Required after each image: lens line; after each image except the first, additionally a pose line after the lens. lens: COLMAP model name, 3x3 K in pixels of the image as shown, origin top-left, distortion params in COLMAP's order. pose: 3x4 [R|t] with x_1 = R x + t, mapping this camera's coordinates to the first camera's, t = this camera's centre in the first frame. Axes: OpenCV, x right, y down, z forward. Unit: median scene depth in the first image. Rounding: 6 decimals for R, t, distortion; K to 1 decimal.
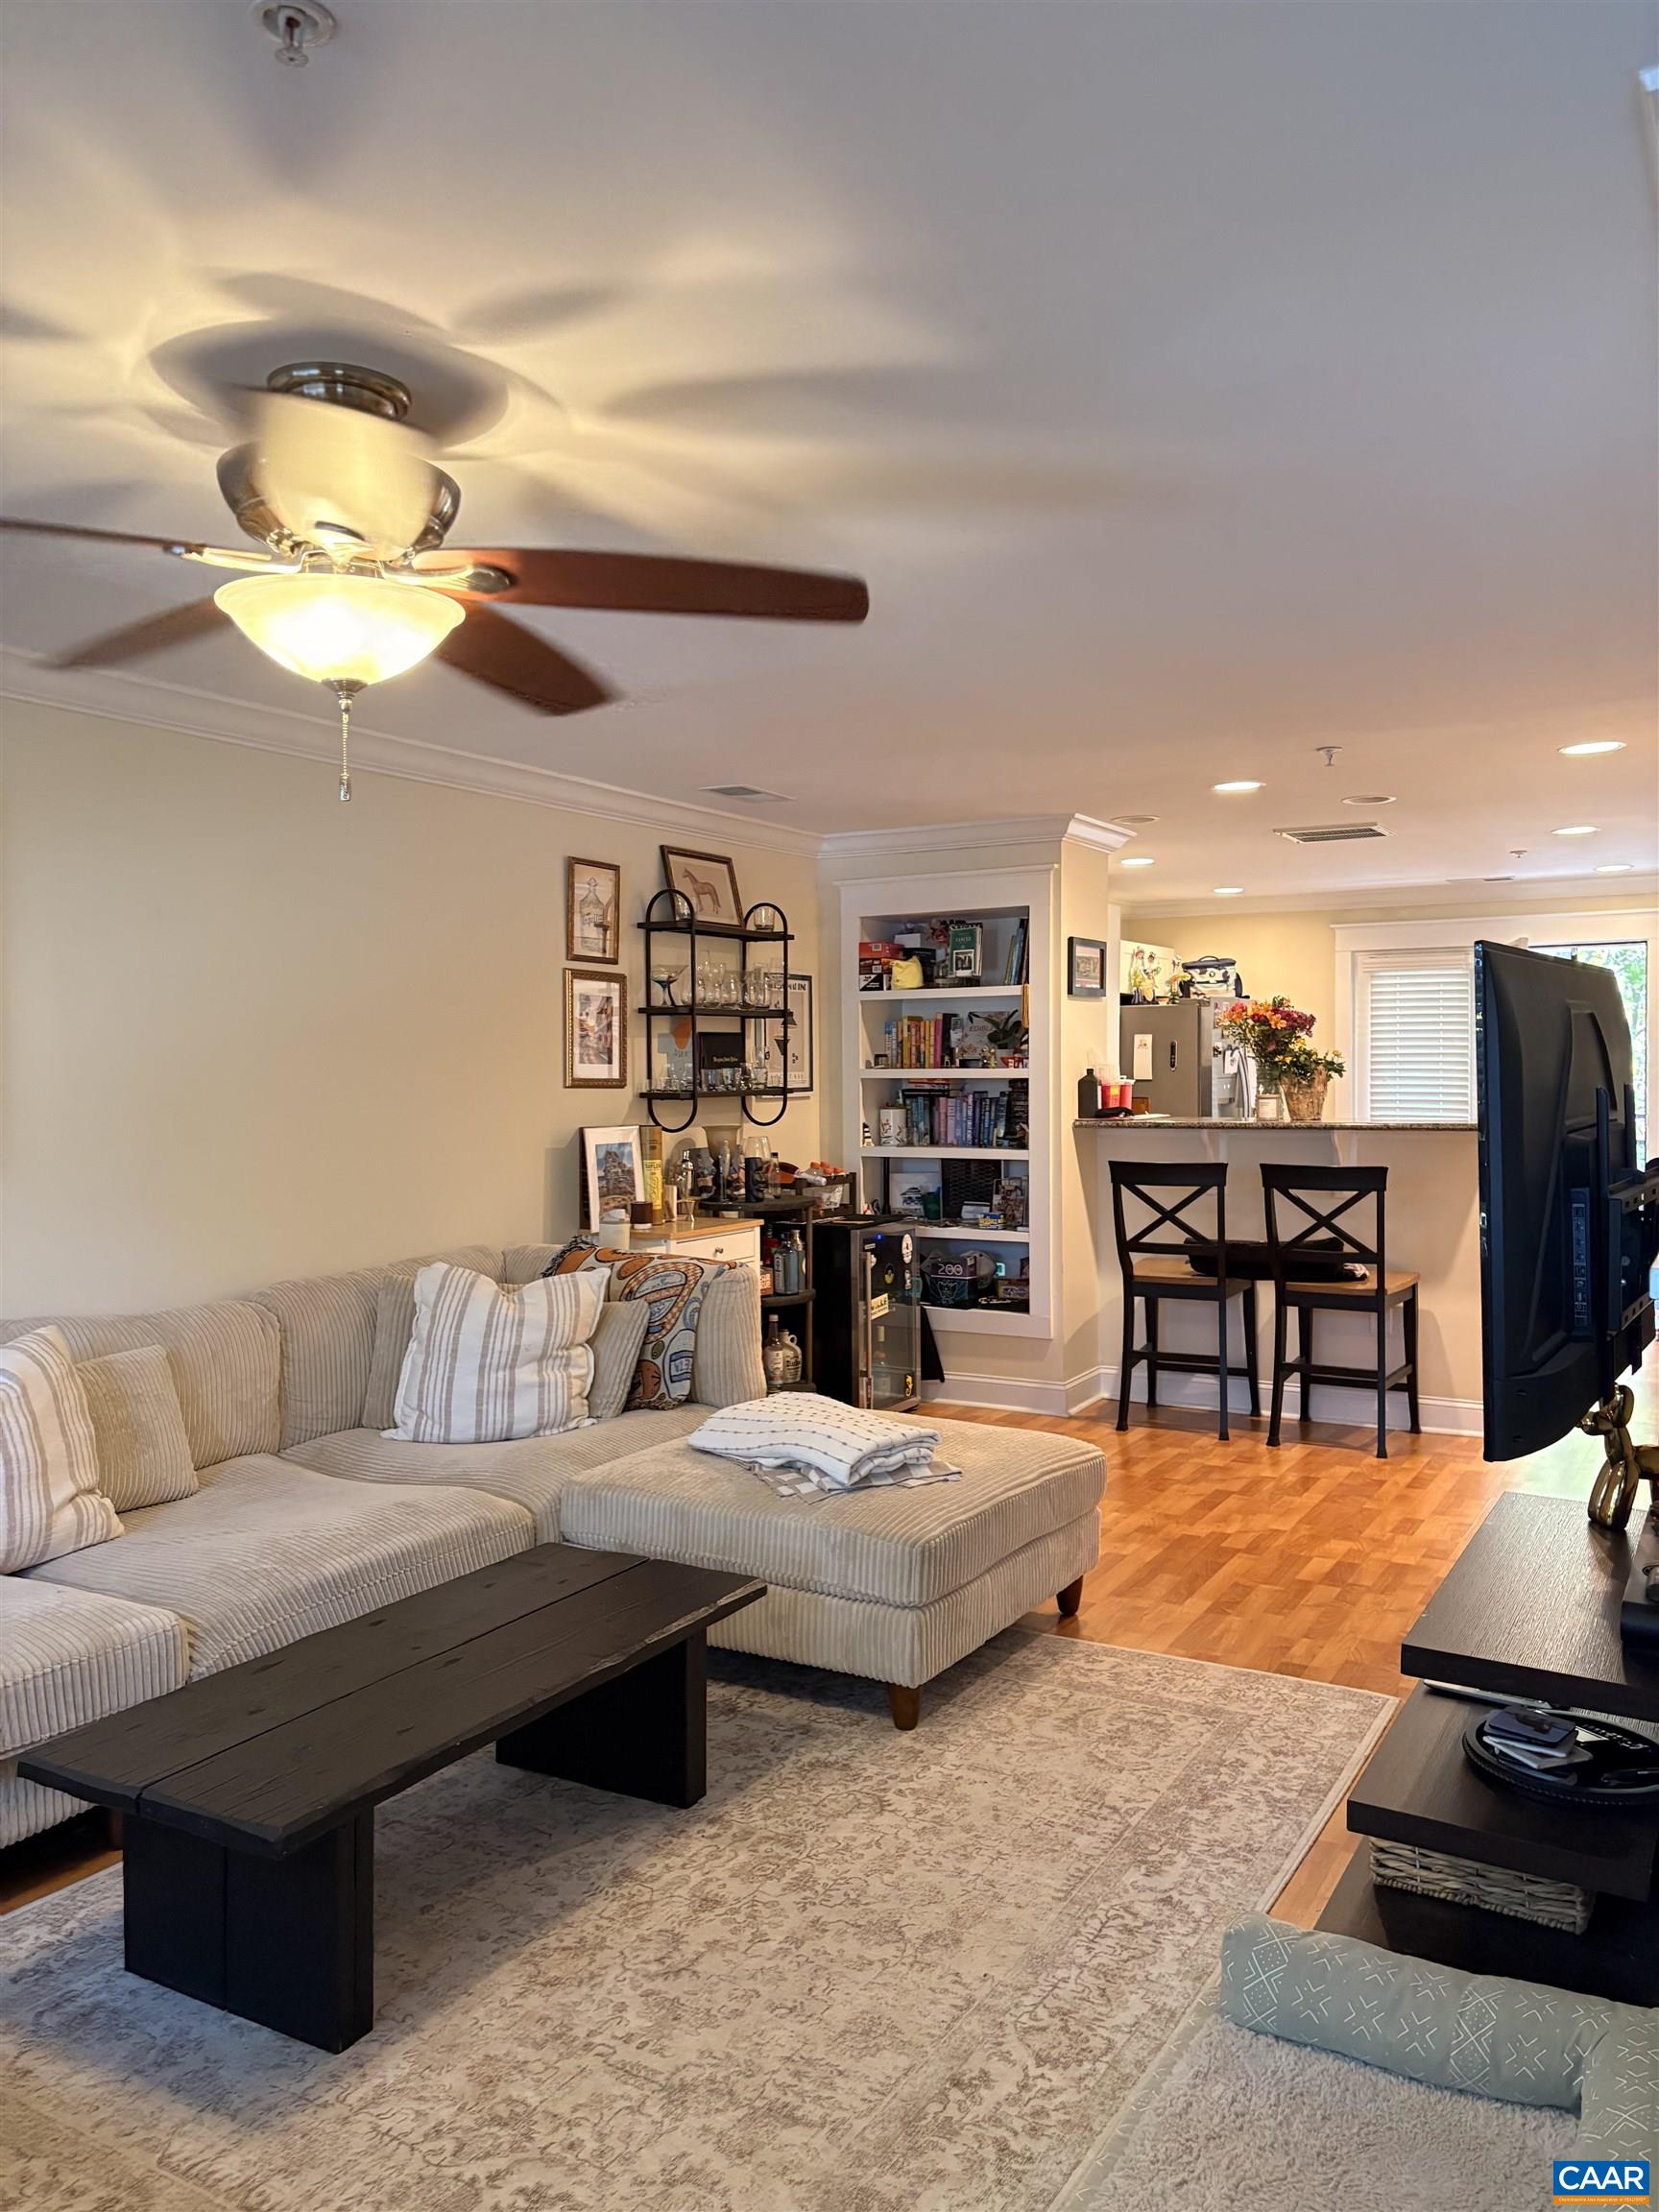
lens RADIAL K [[1674.6, 0, 854.0], [0, 1674.6, 1103.7], [0, 0, 1]] dist [0.079423, -0.087933]
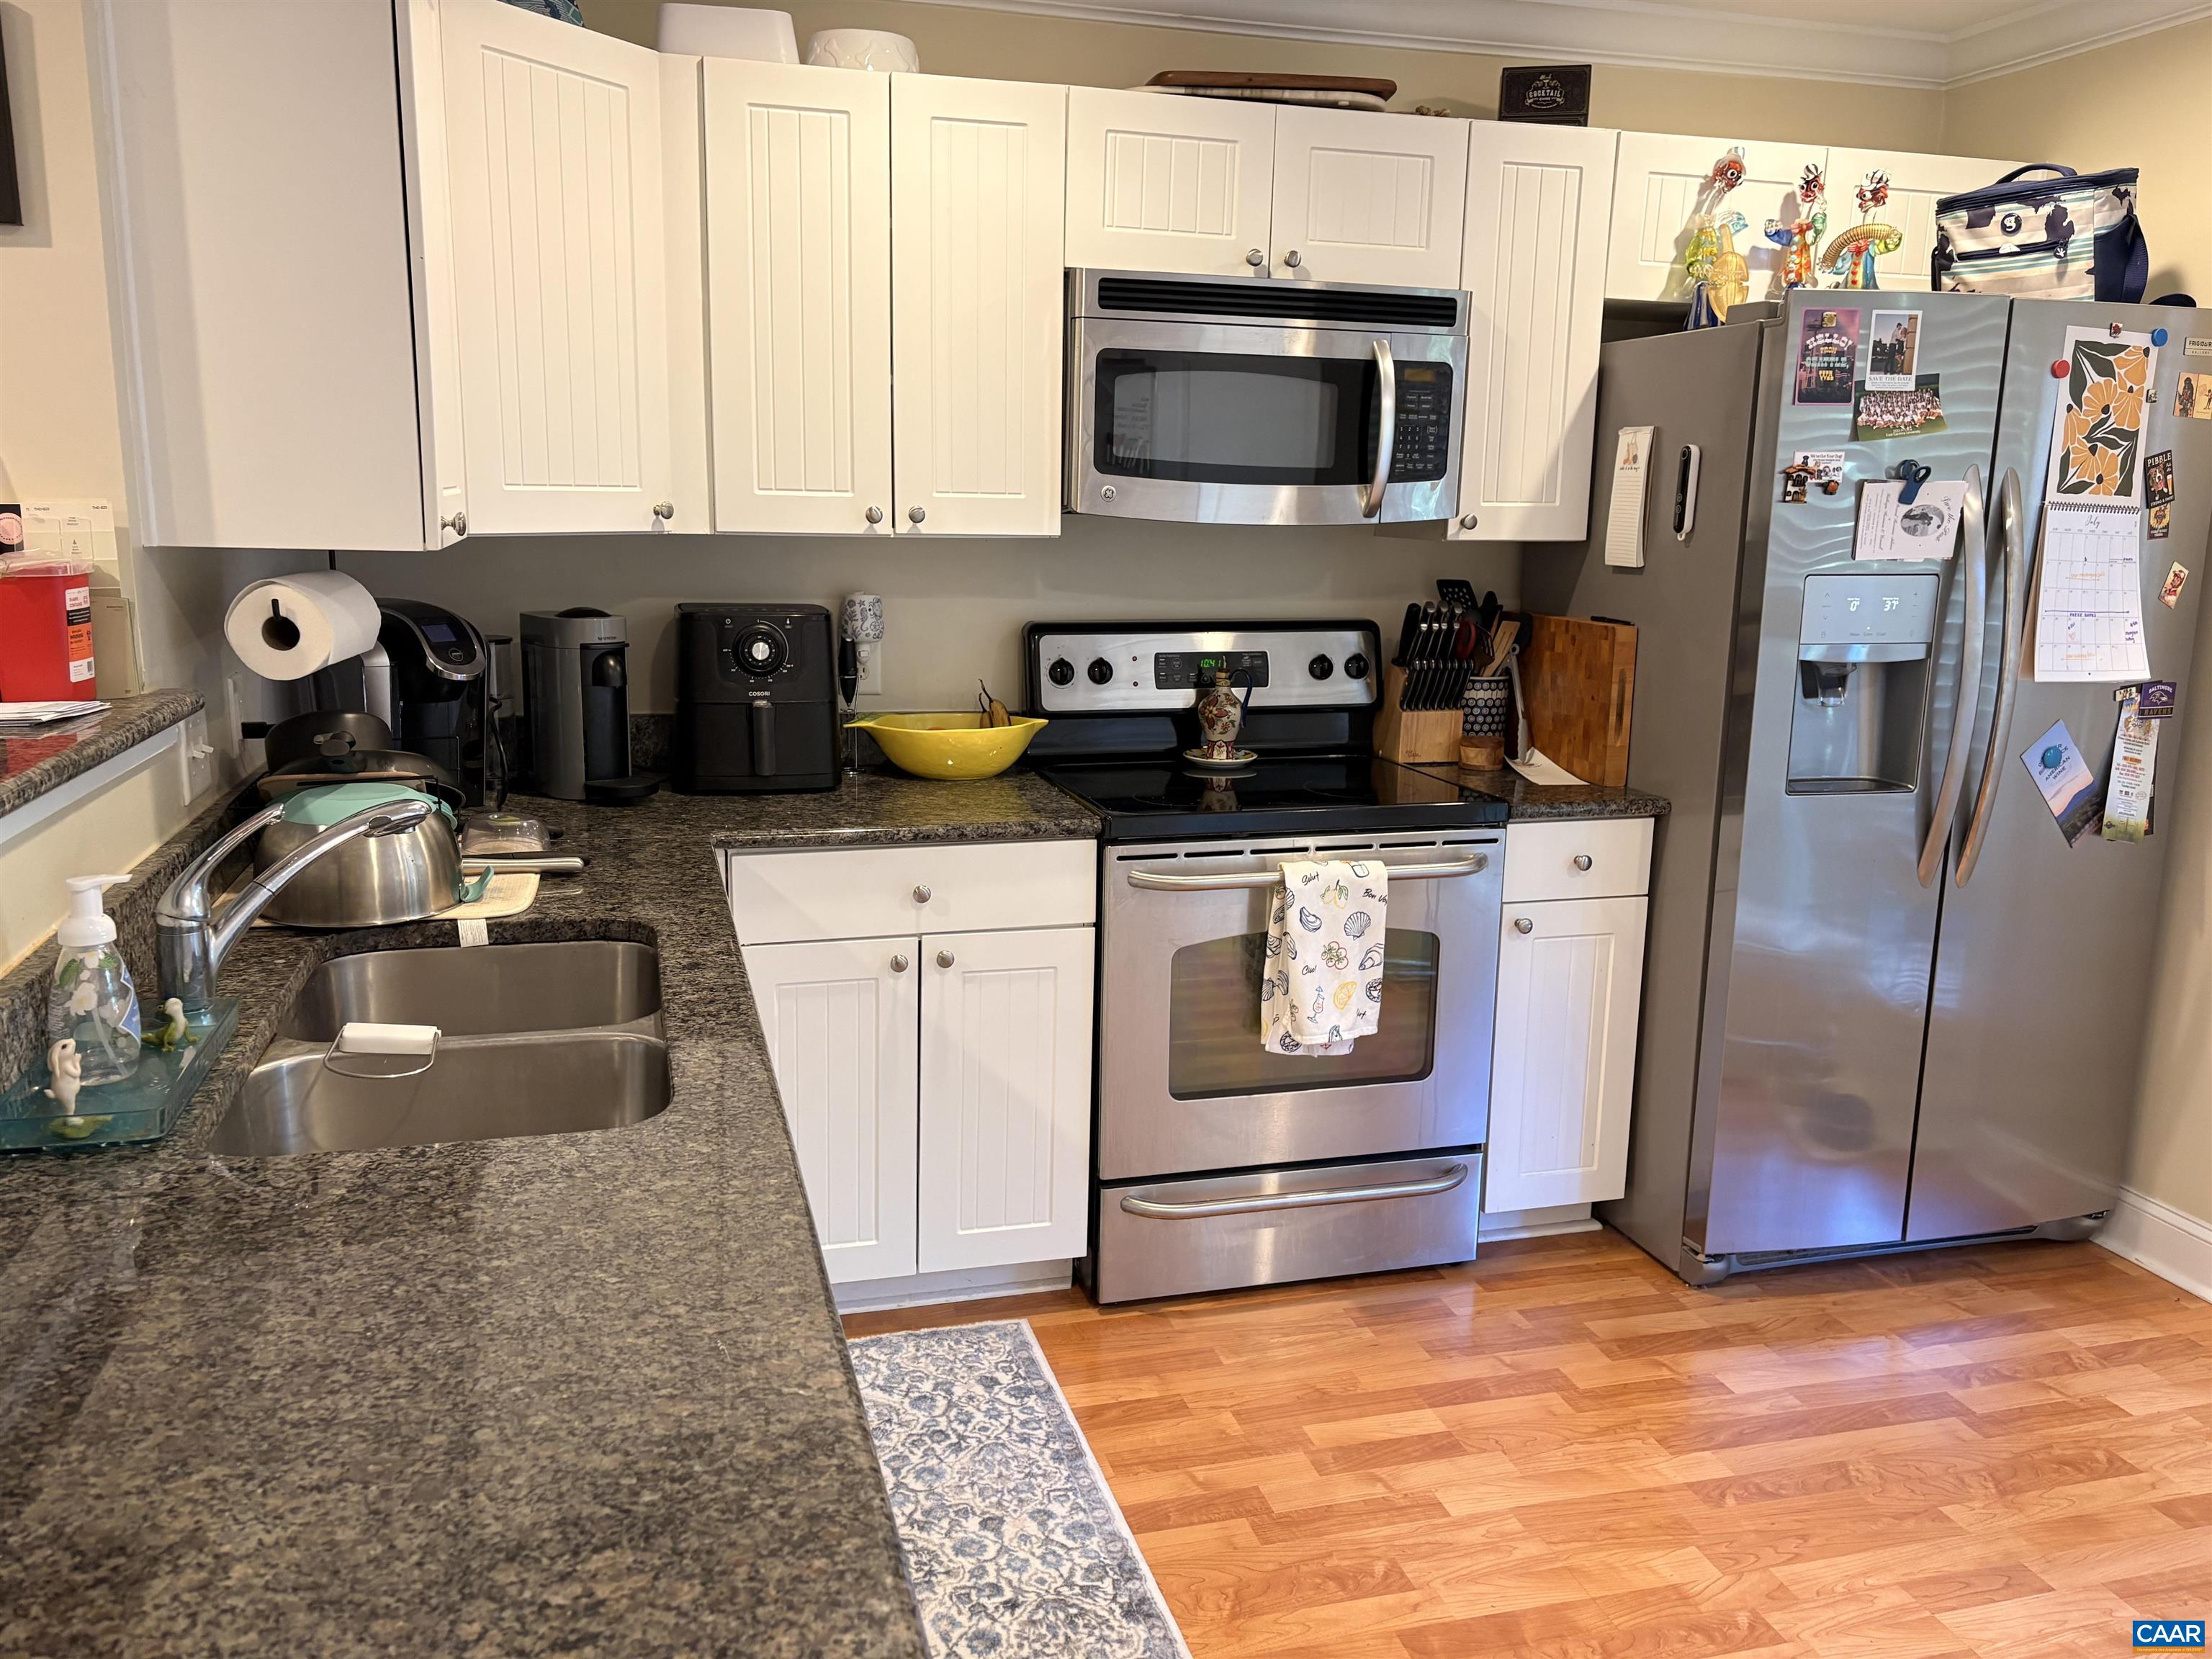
lens RADIAL K [[1702.3, 0, 1106.0], [0, 1702.3, 829.5], [0, 0, 1]] dist [0.085144, -0.101180]
pose [[0.703944, 0.152128, -0.693772, 0.690619], [-0.040494, 0.983800, 0.174637, -0.037849], [0.709100, -0.094841, 0.698700, 1.377690]]
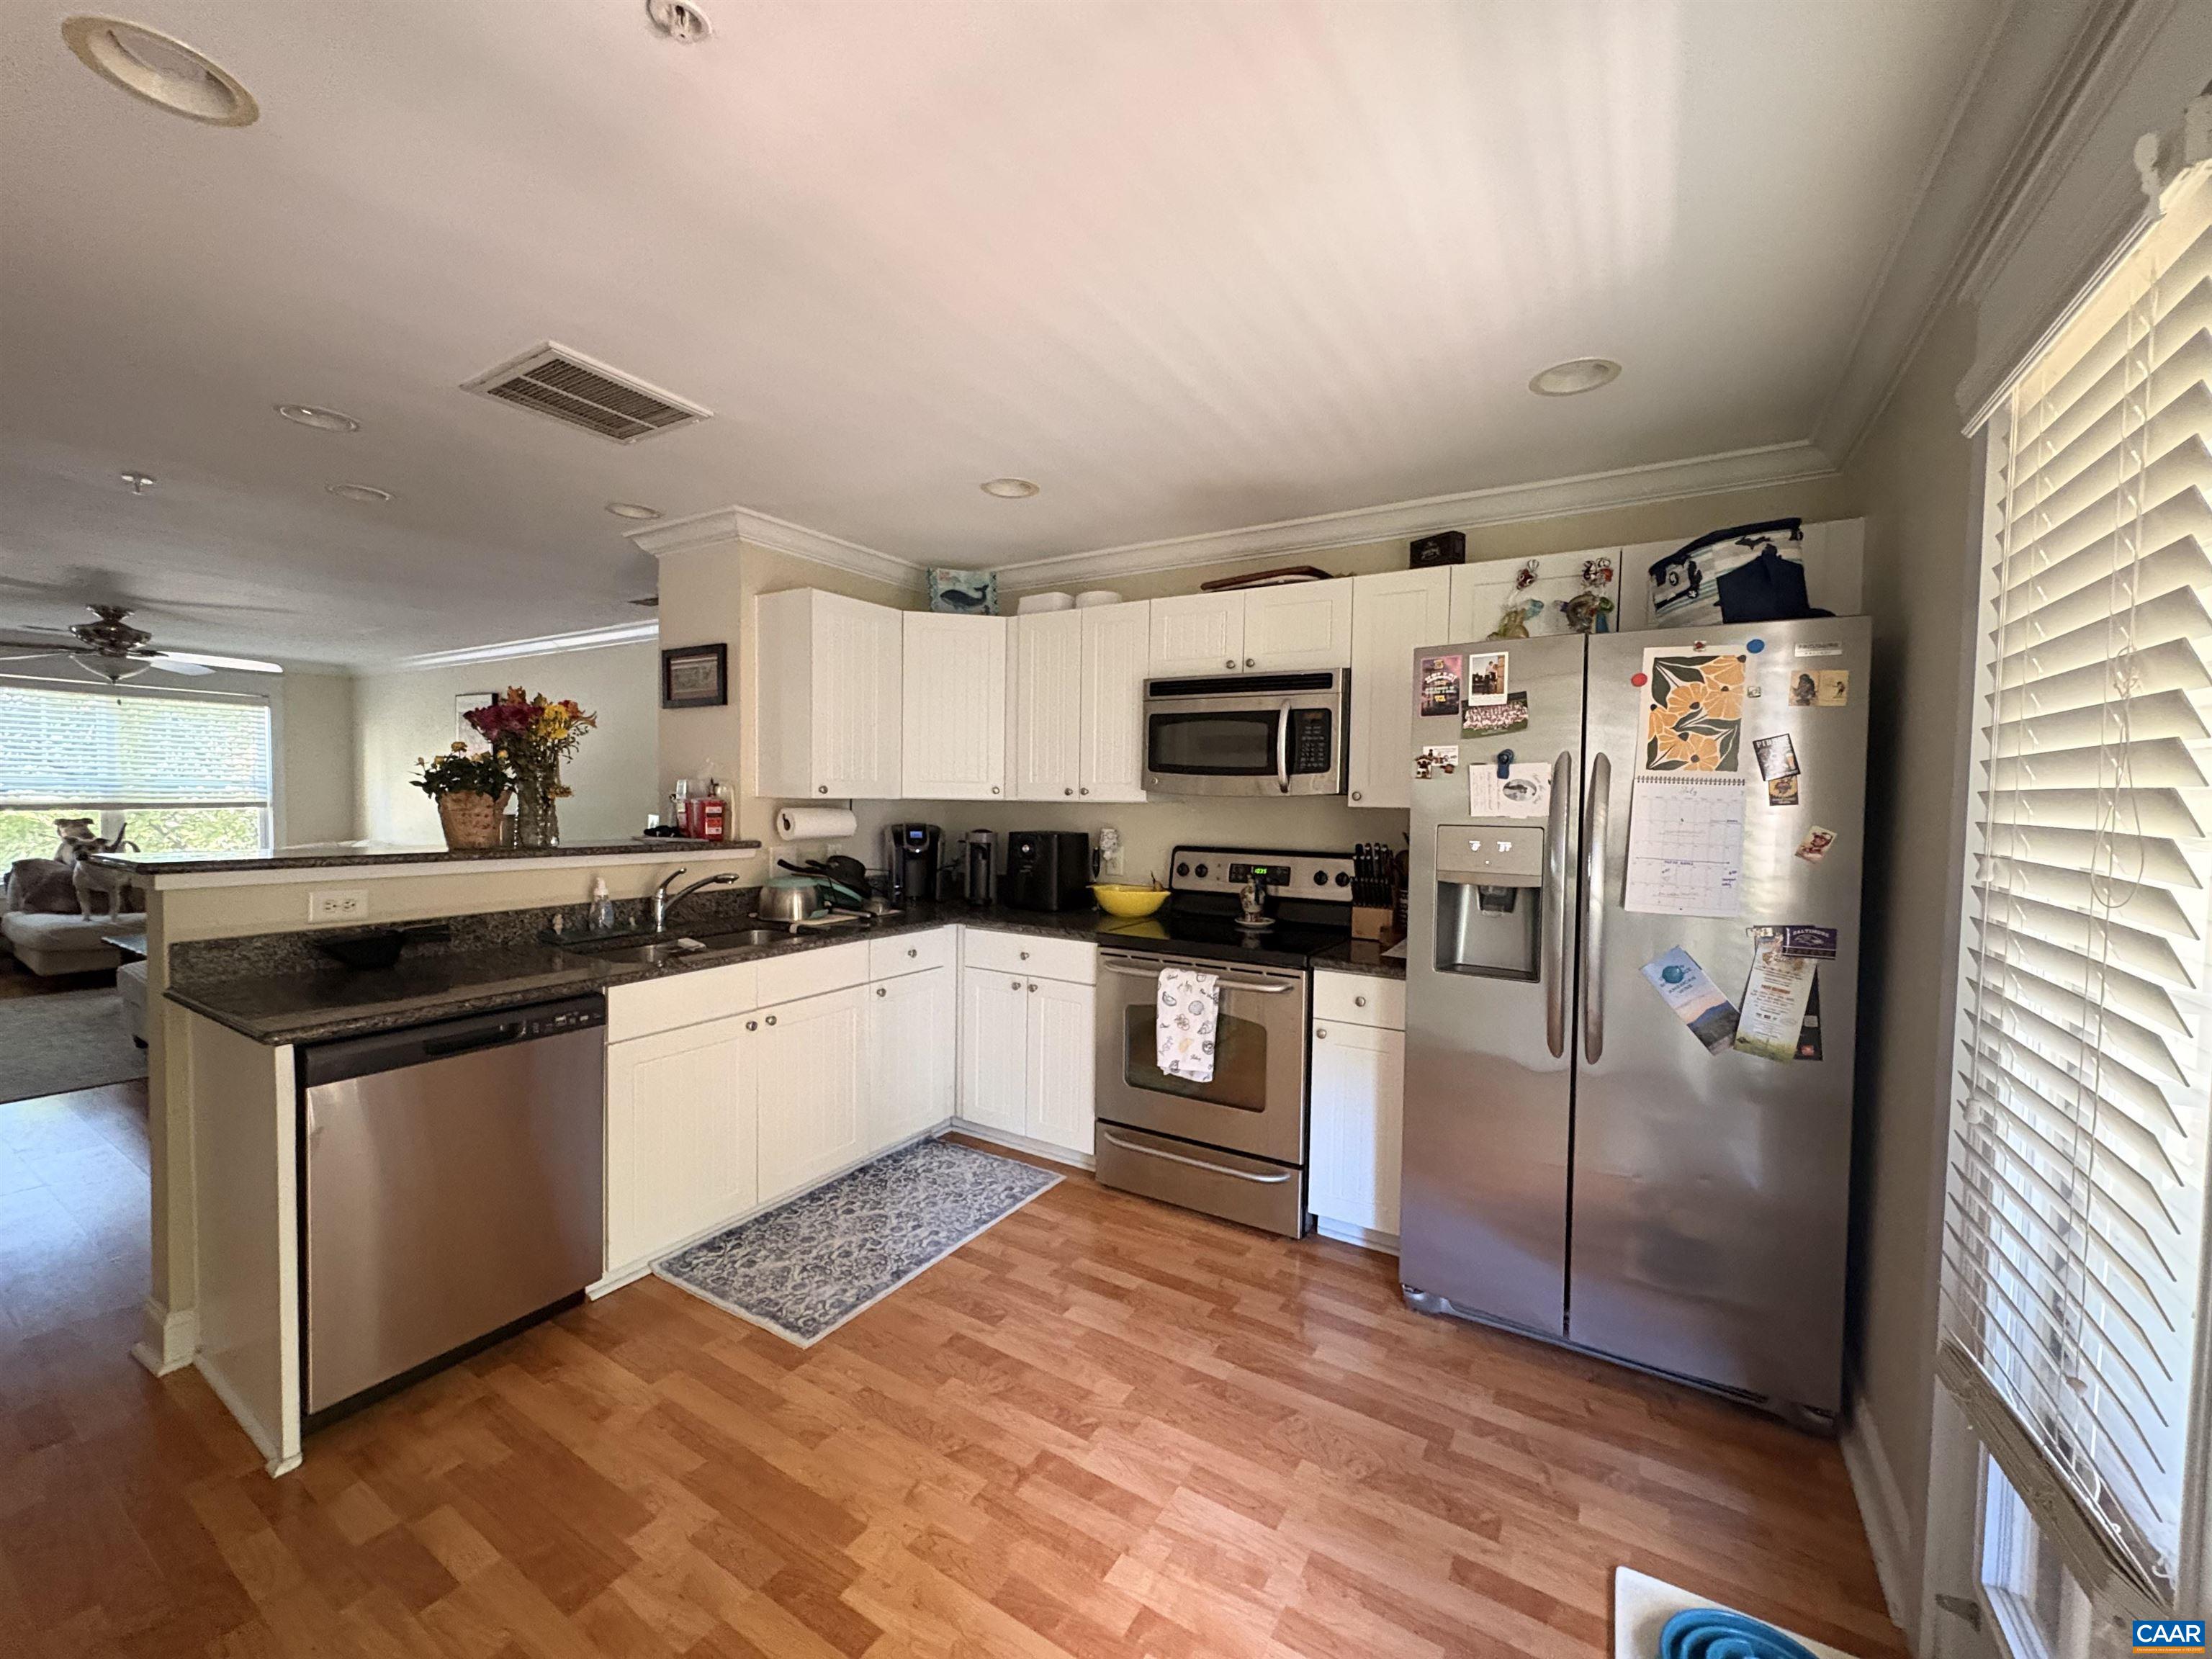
lens RADIAL K [[885.8, 0, 1098.9], [0, 885.8, 832.1], [0, 0, 1]] dist [-0.000935, 0.000469]
pose [[-0.051274, 0.042173, -0.997794, 0.915468], [-0.046938, 0.997902, 0.044589, -0.038947], [0.997581, 0.049121, -0.049187, 1.829017]]
